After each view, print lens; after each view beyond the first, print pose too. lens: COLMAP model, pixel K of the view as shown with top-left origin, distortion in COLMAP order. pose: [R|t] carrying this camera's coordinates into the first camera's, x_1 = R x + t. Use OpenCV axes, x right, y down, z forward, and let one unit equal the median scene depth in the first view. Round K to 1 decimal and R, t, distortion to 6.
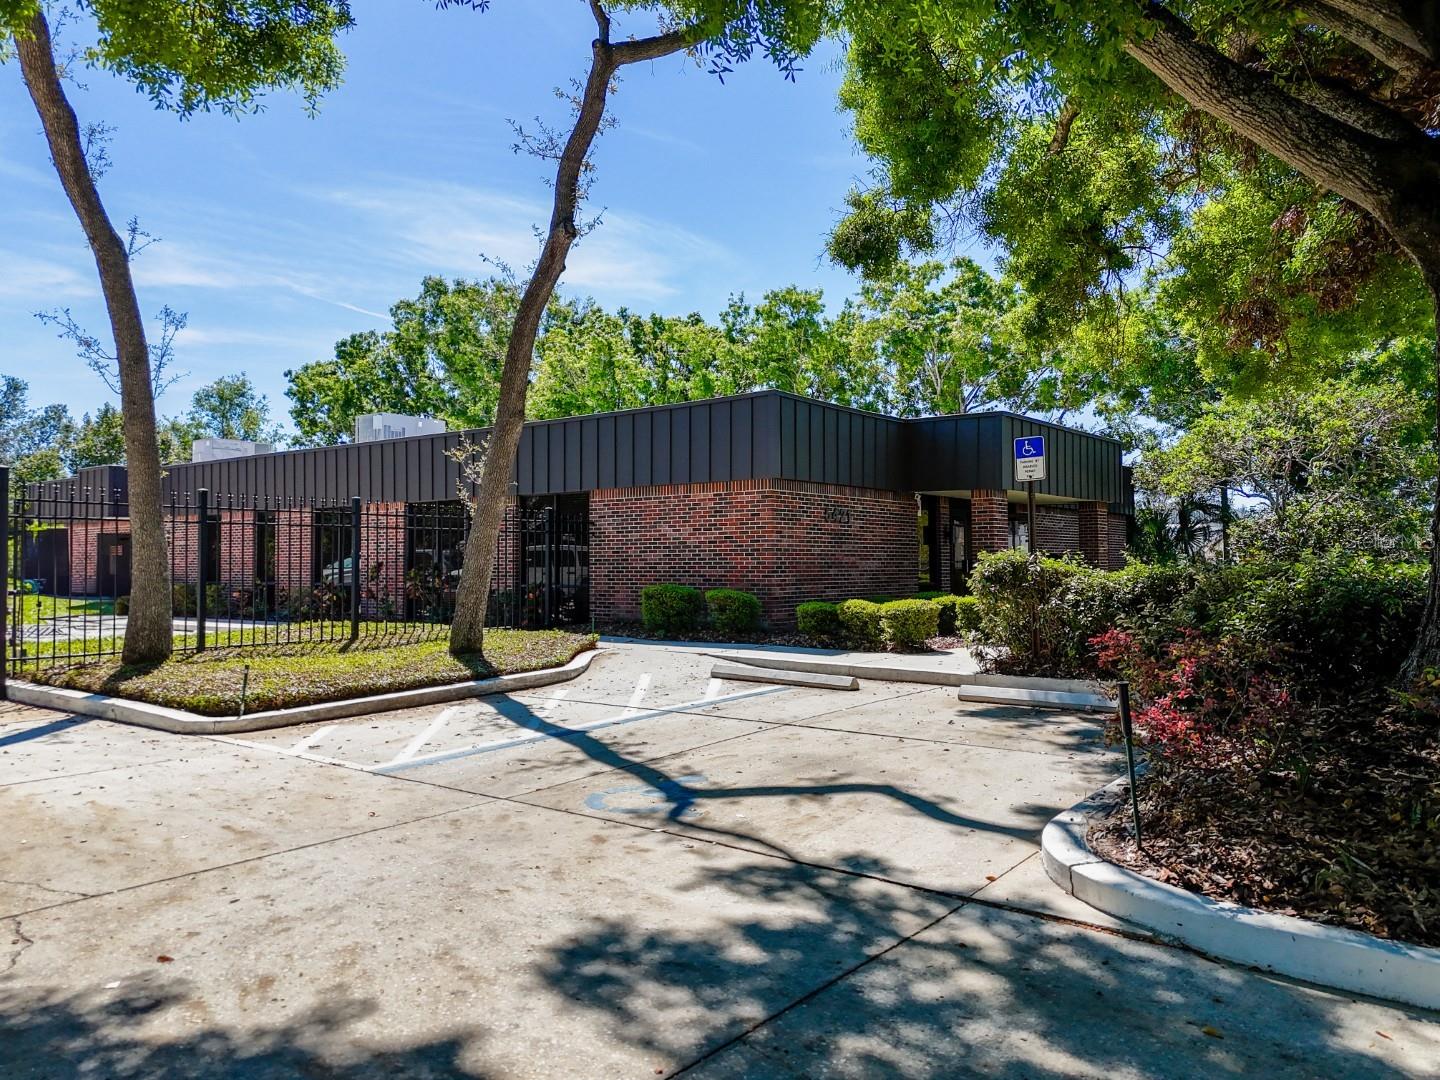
lens RADIAL K [[1064.8, 0, 724.6], [0, 1064.8, 533.8], [0, 0, 1]] dist [0.085873, -0.083496]
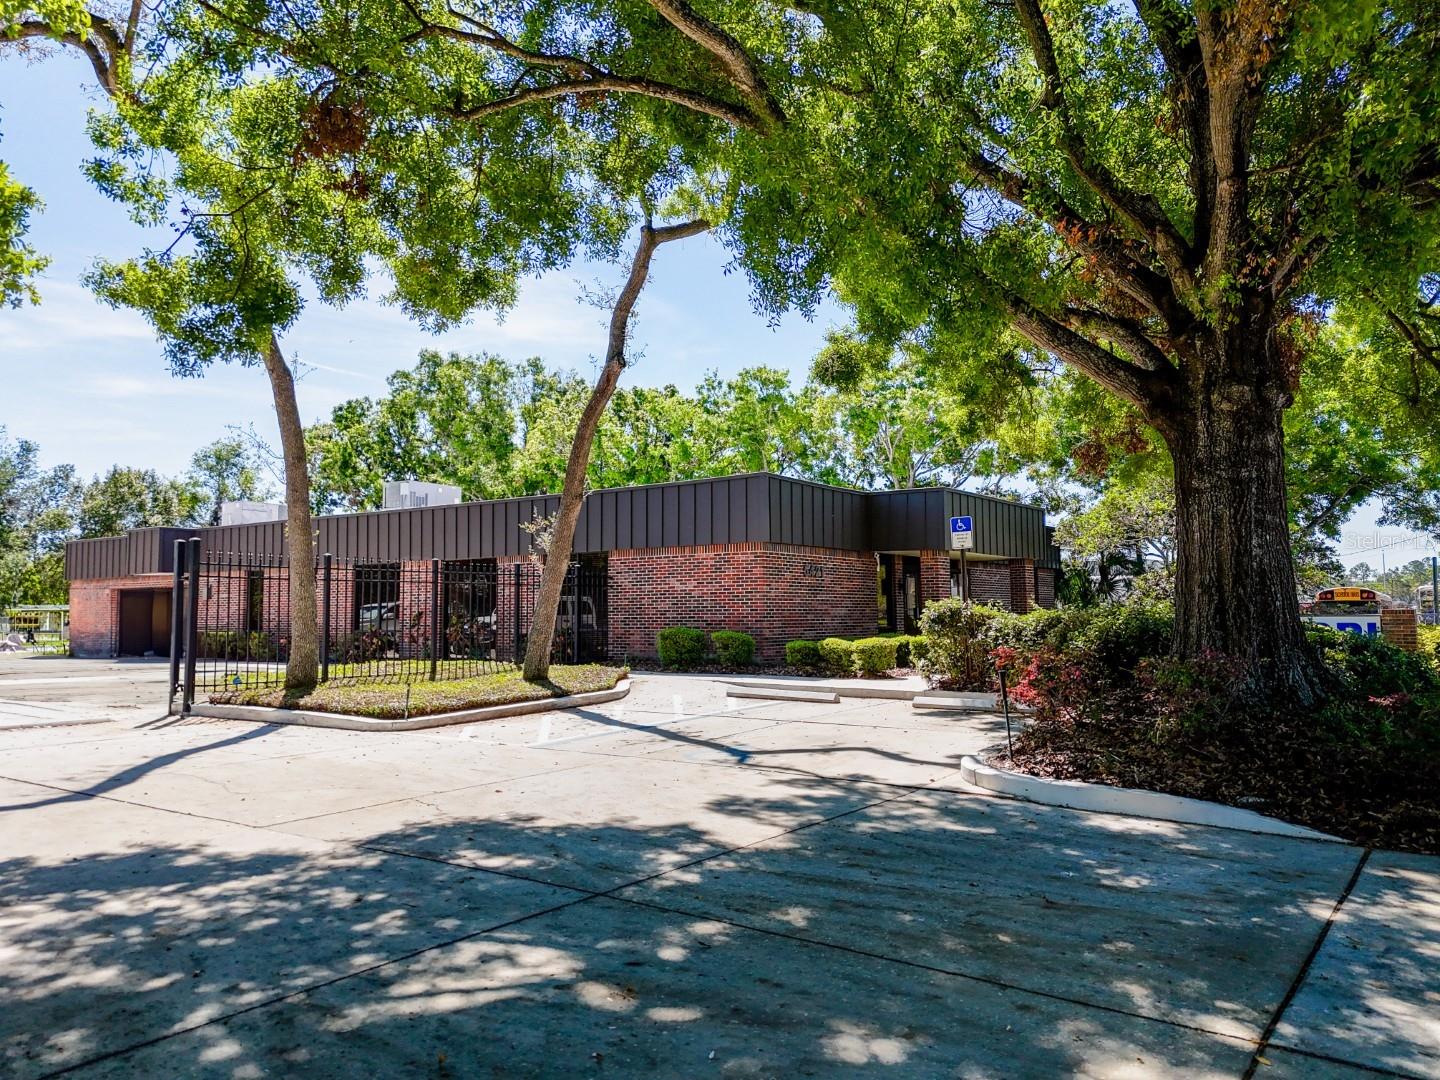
lens RADIAL K [[1064.8, 0, 724.6], [0, 1064.8, 533.8], [0, 0, 1]] dist [0.085873, -0.083496]
pose [[0.999015, -0.000149, 0.044381, -0.049417], [0.002220, 0.998911, -0.046608, -0.003399], [-0.044326, 0.046660, 0.997927, -0.218401]]
